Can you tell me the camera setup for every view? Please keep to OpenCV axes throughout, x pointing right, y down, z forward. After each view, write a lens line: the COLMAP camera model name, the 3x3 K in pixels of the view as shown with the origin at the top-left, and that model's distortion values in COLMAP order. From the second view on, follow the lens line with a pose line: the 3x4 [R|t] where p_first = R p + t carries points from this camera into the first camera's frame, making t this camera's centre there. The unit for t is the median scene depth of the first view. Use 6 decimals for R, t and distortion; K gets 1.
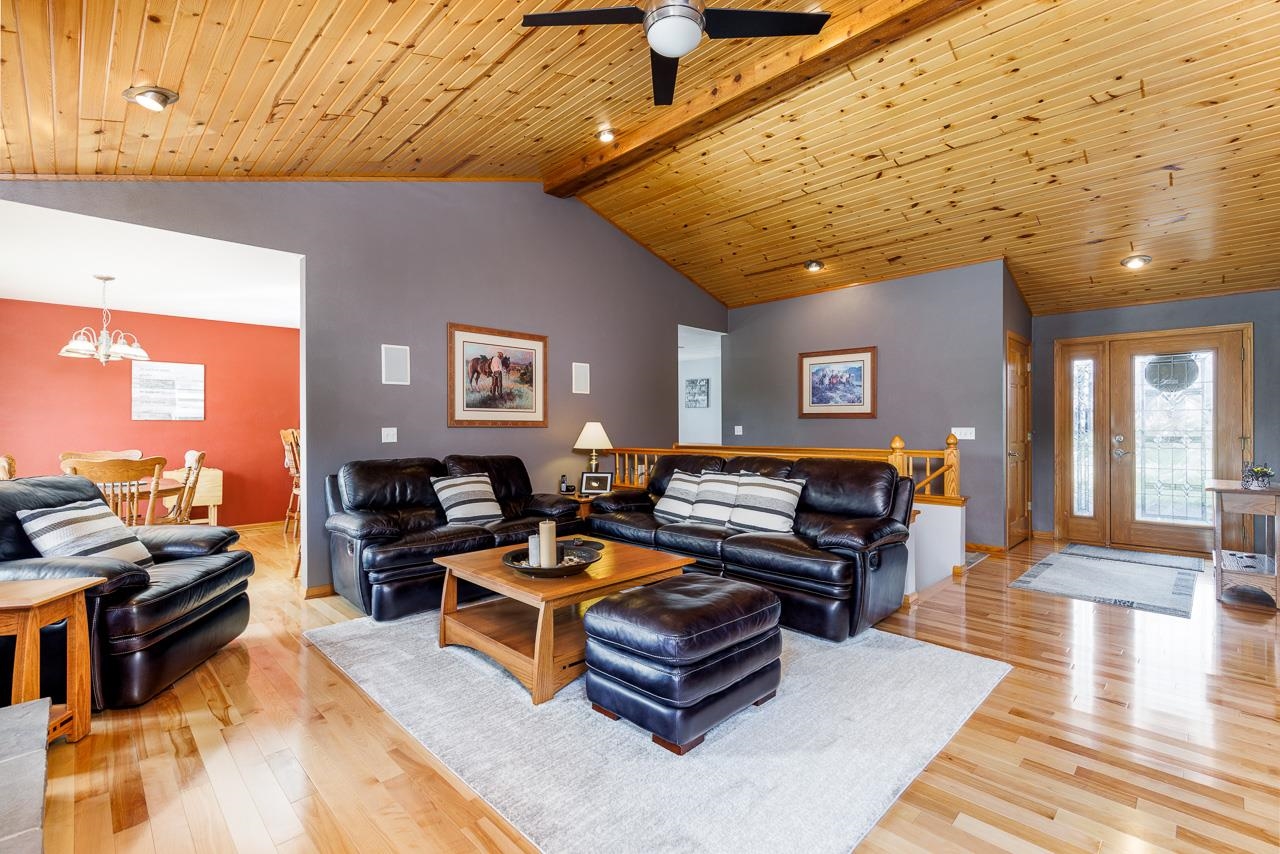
lens RADIAL K [[579.1, 0, 631.9], [0, 579.1, 427.9], [0, 0, 1]] dist [0.003583, 0.000299]
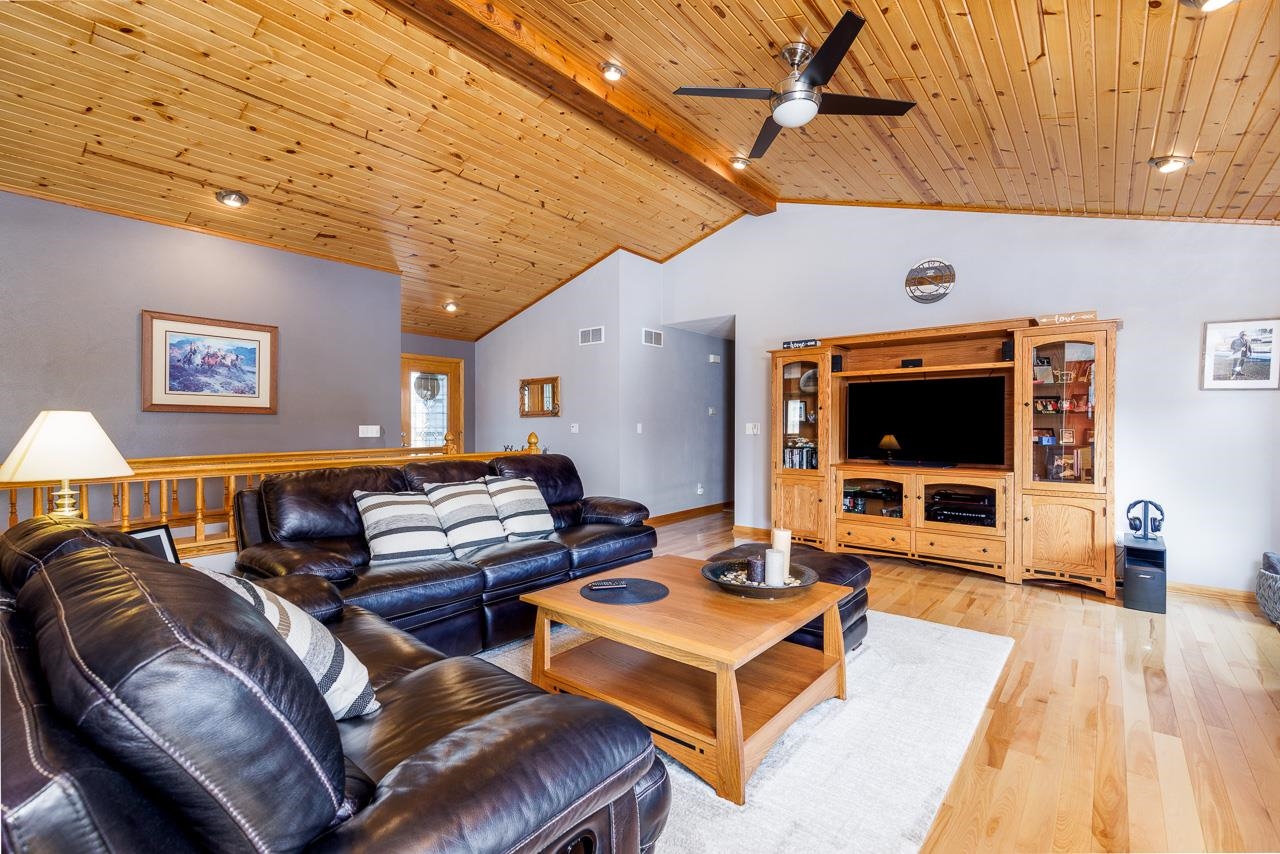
lens RADIAL K [[579.1, 0, 631.9], [0, 579.1, 427.9], [0, 0, 1]] dist [0.003583, 0.000299]
pose [[-0.114945, -0.003070, 0.993367, -0.519246], [0.002169, 0.999992, 0.003341, 0.000688], [-0.993370, 0.002539, -0.114937, 0.685120]]
